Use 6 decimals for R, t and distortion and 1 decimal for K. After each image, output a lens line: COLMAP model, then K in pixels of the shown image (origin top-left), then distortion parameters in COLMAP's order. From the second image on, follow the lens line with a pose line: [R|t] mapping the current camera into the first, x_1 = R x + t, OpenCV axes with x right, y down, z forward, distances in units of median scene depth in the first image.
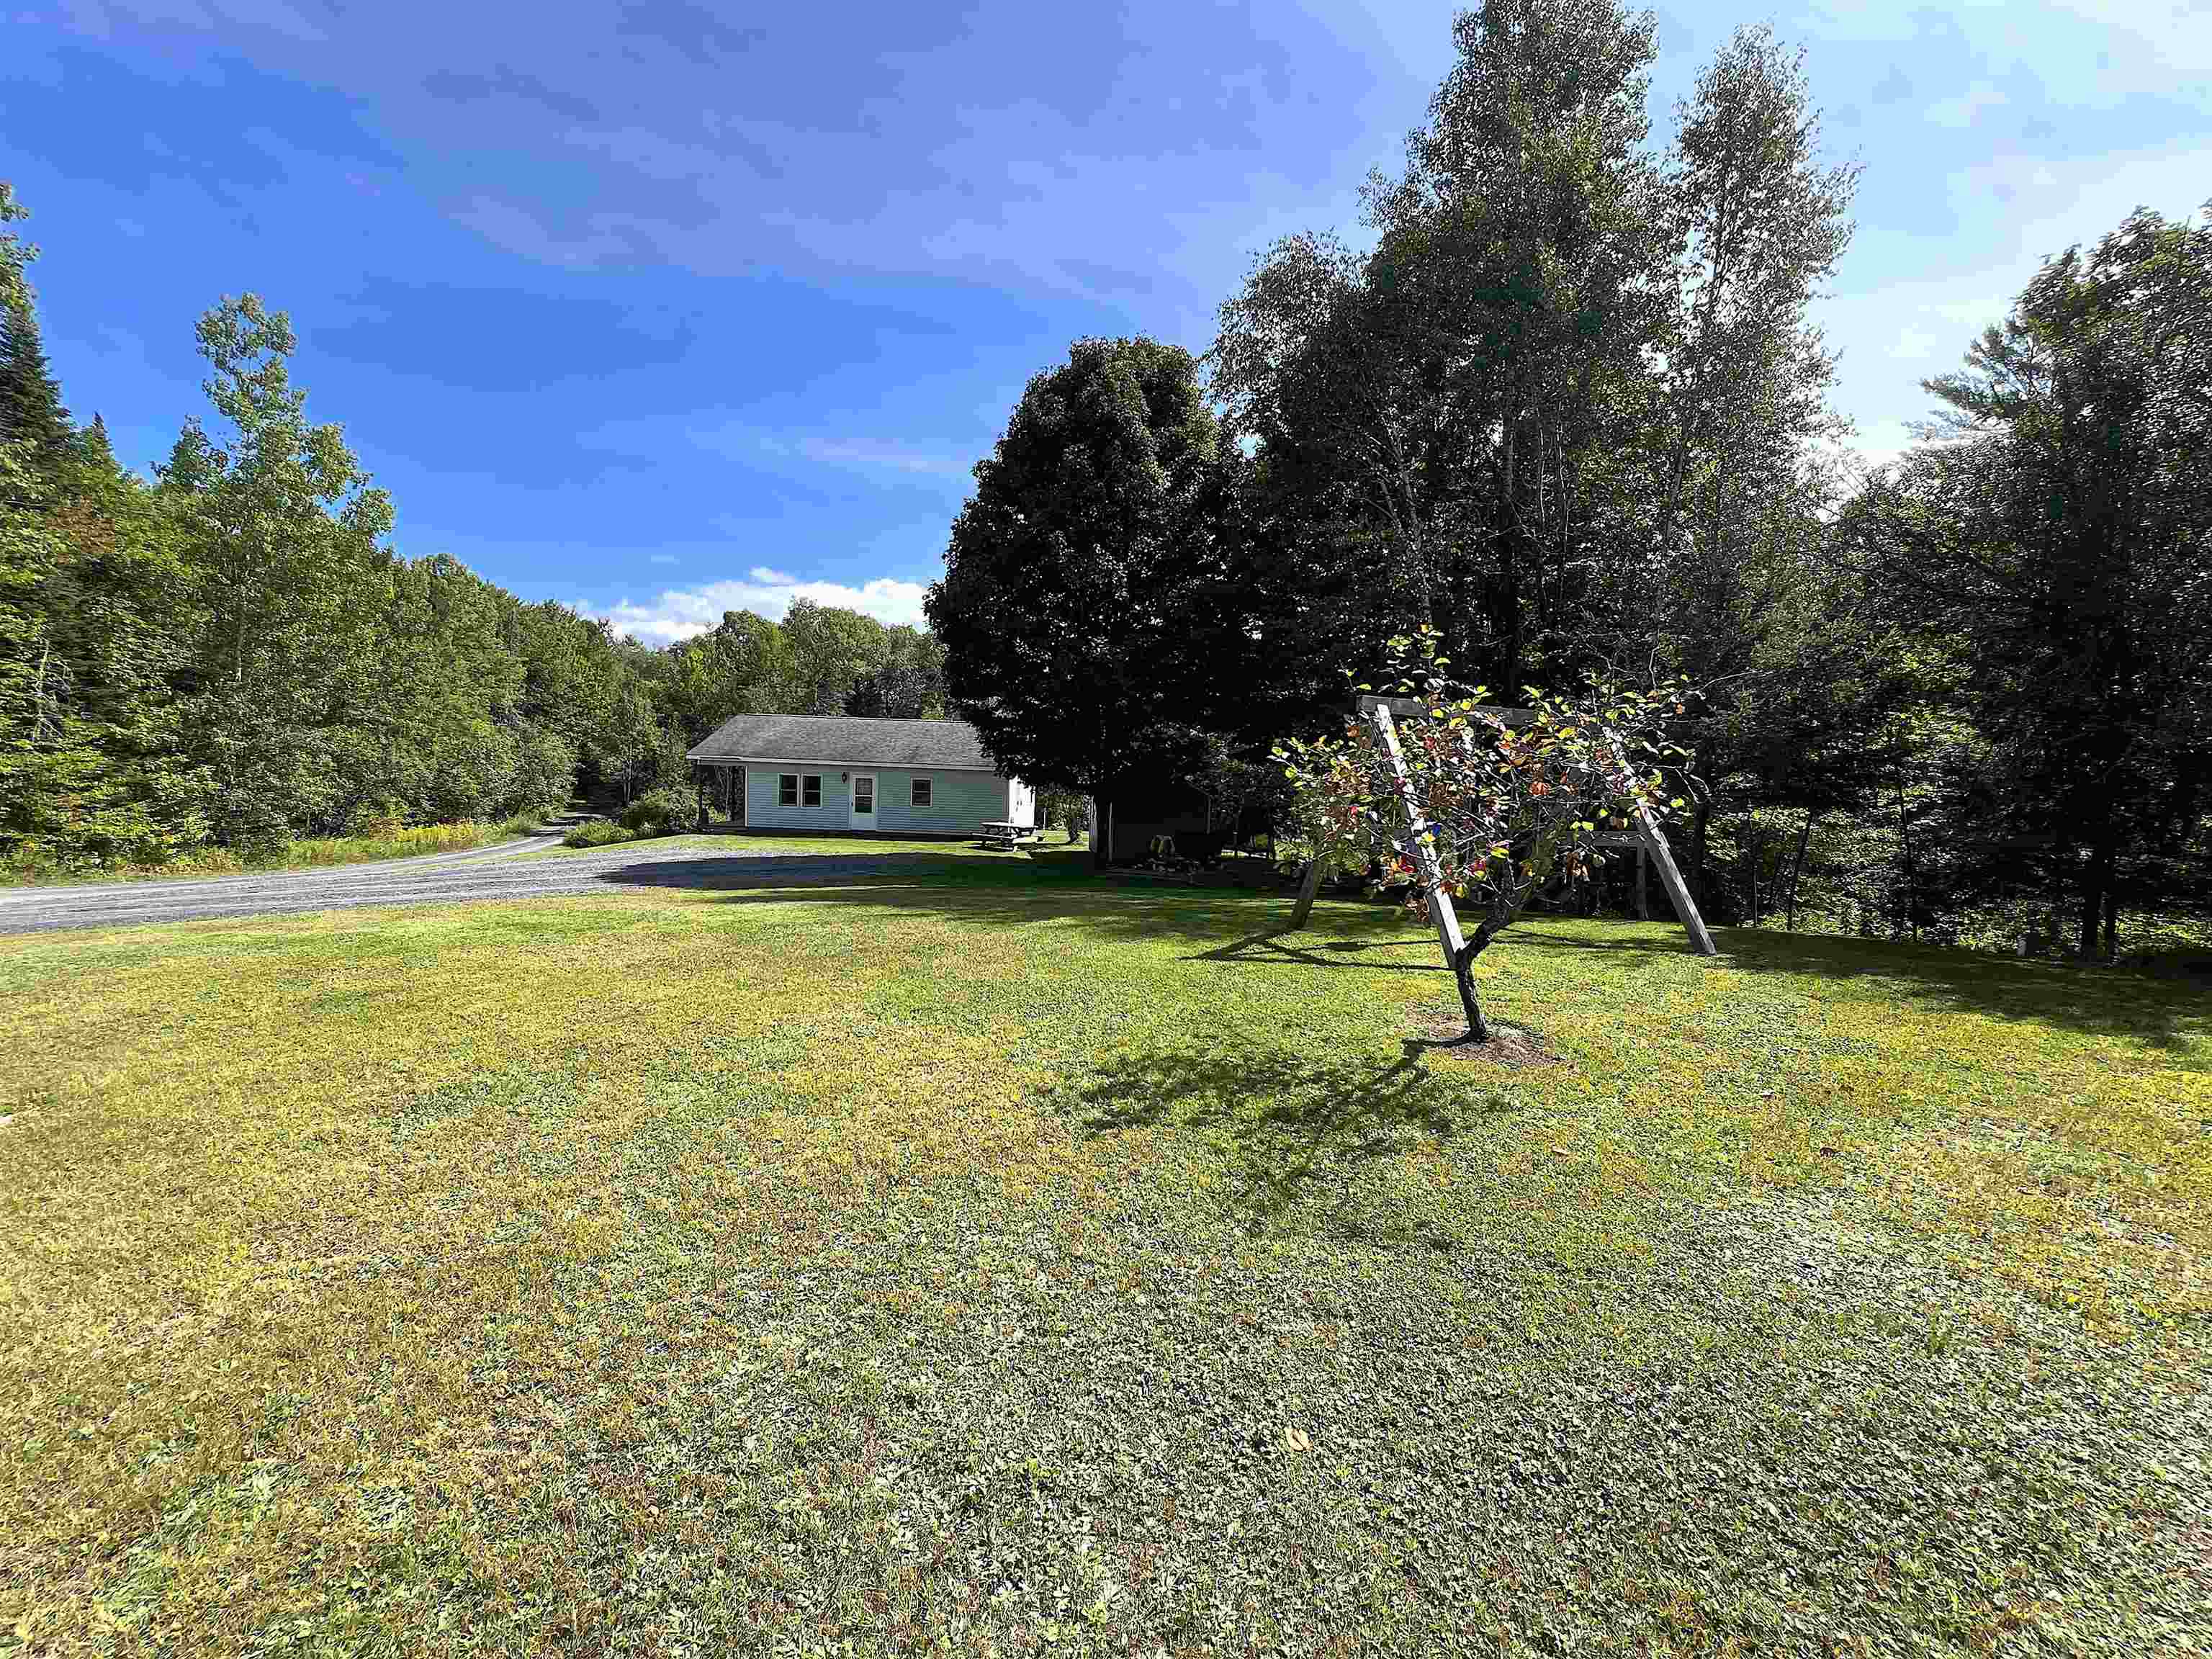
lens RADIAL K [[887.0, 0, 1103.1], [0, 887.0, 821.2], [0, 0, 1]] dist [-0.001577, 0.000877]
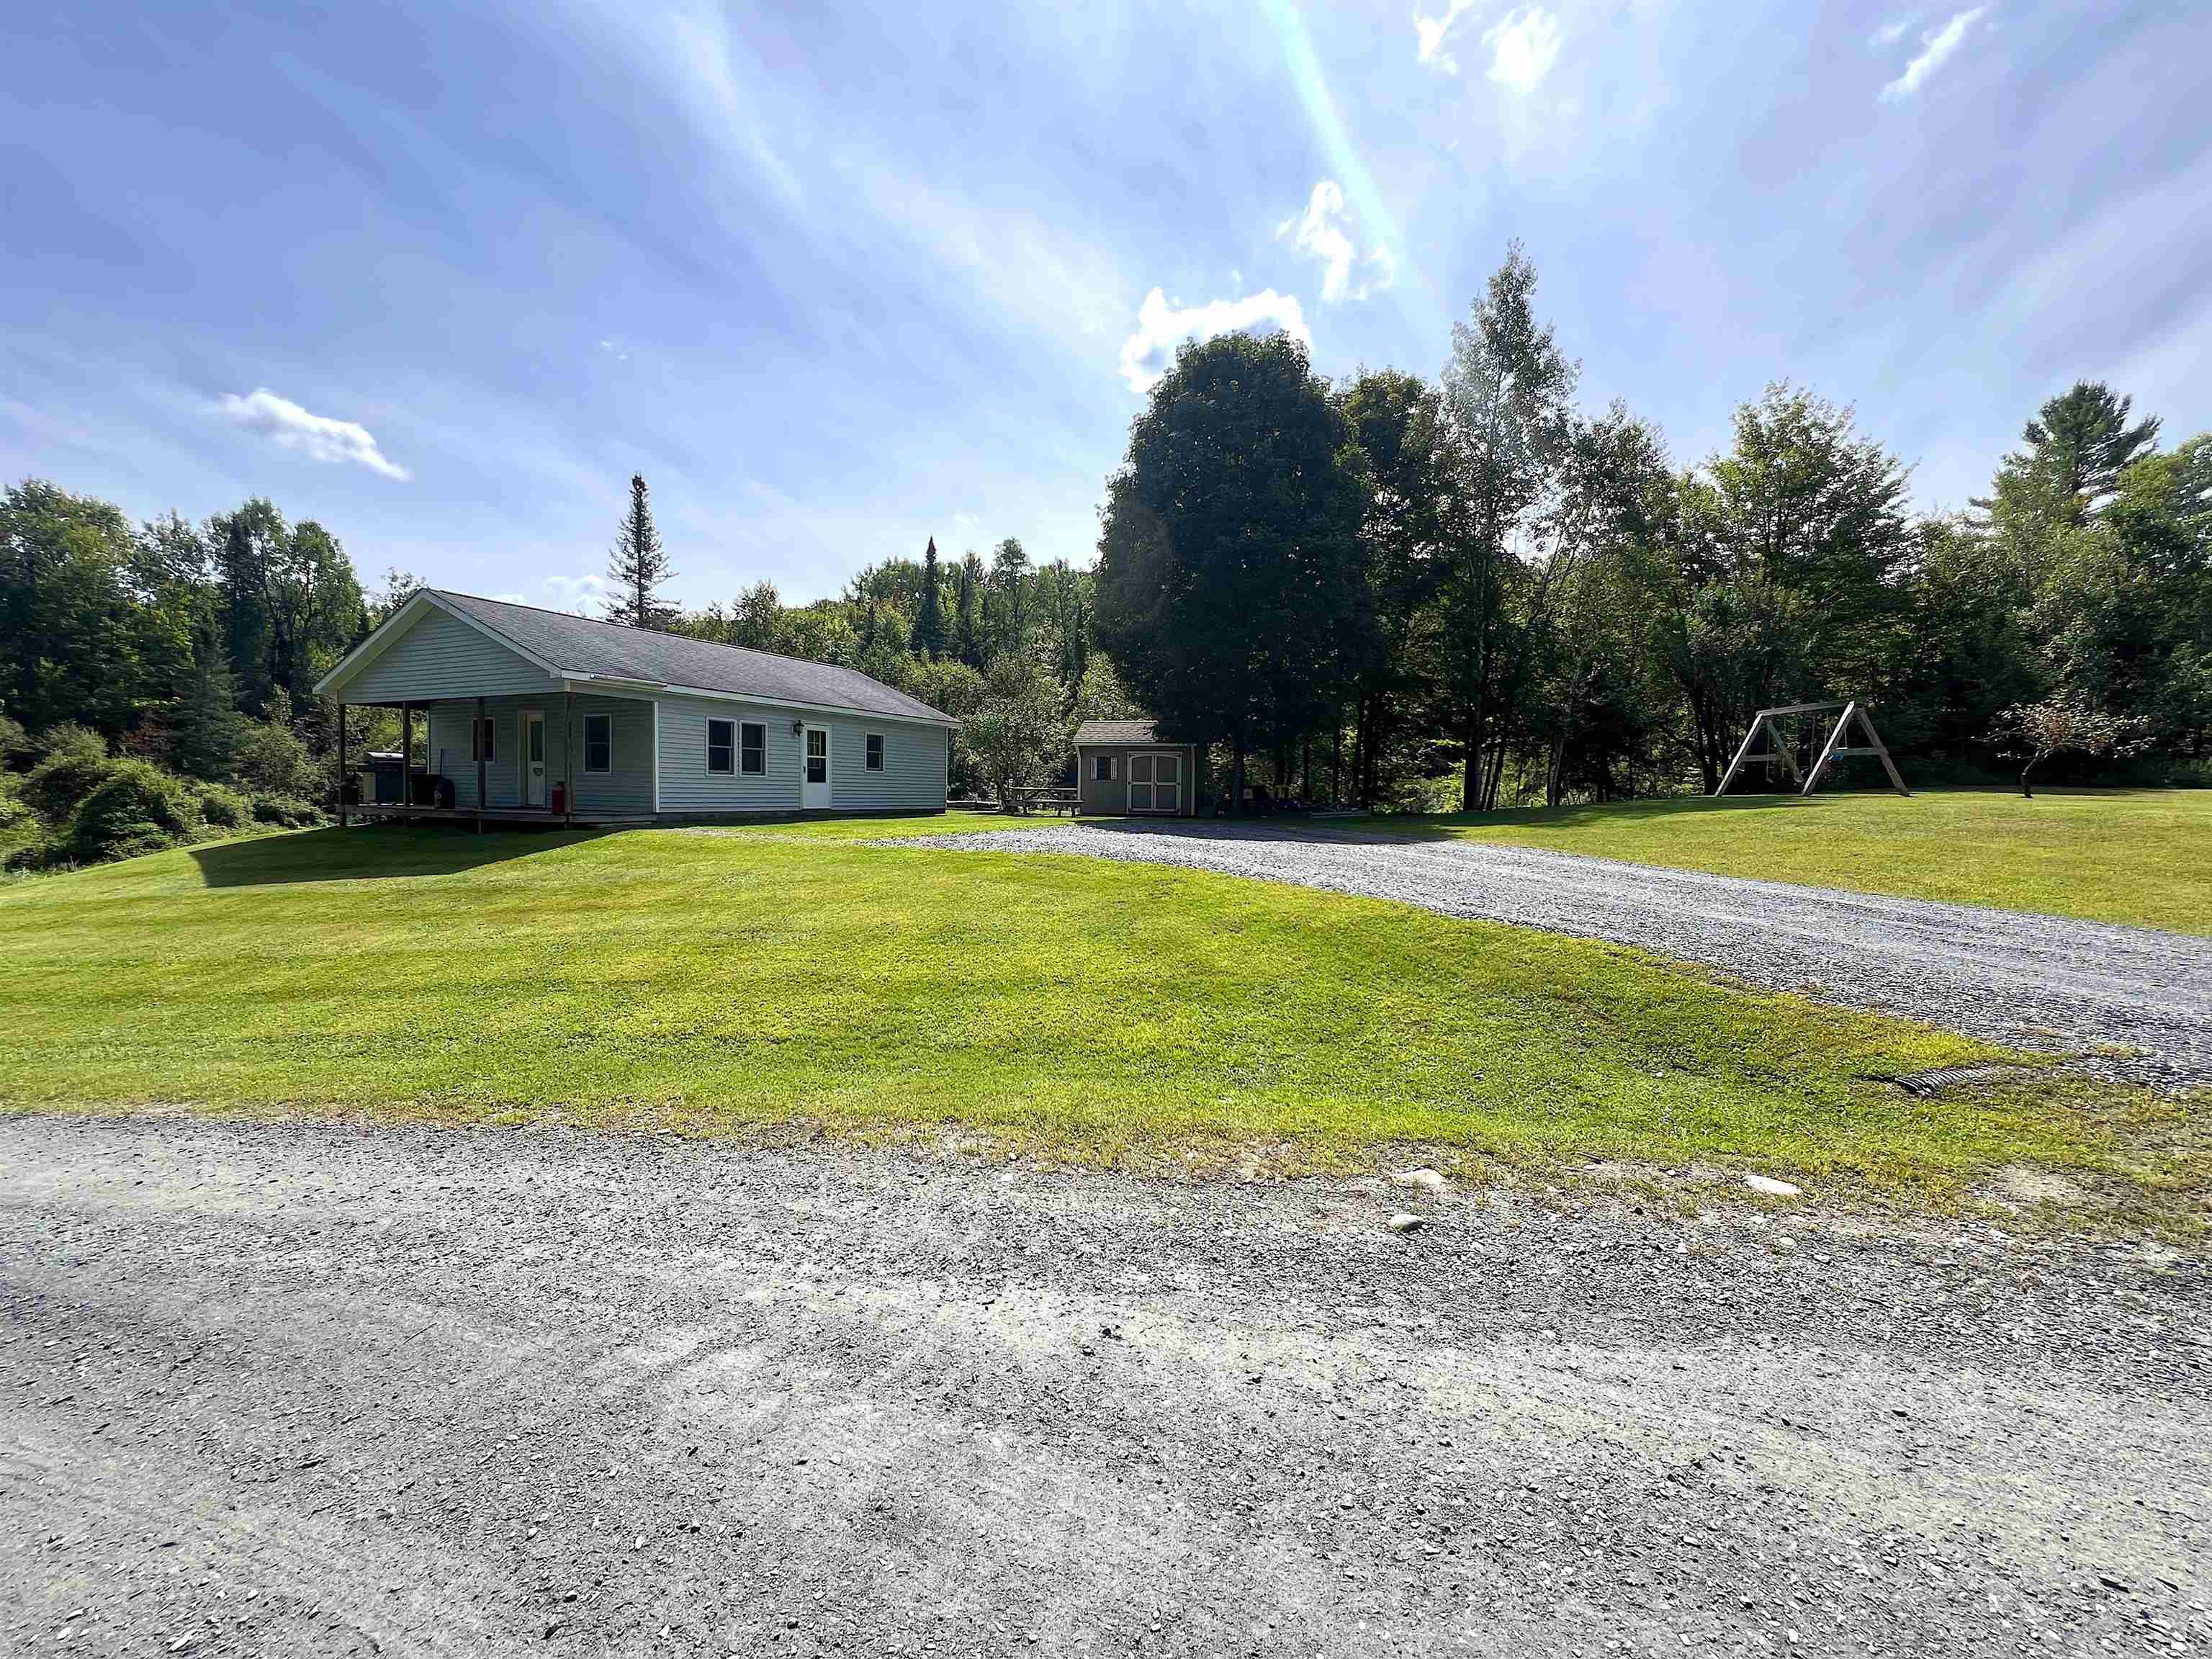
lens RADIAL K [[887.0, 0, 1100.0], [0, 887.0, 820.8], [0, 0, 1]] dist [-0.001577, 0.000877]
pose [[0.399422, -0.060960, 0.914738, -0.796642], [0.047919, 0.997811, 0.045573, -0.001051], [-0.915514, 0.025631, 0.401469, 0.540635]]
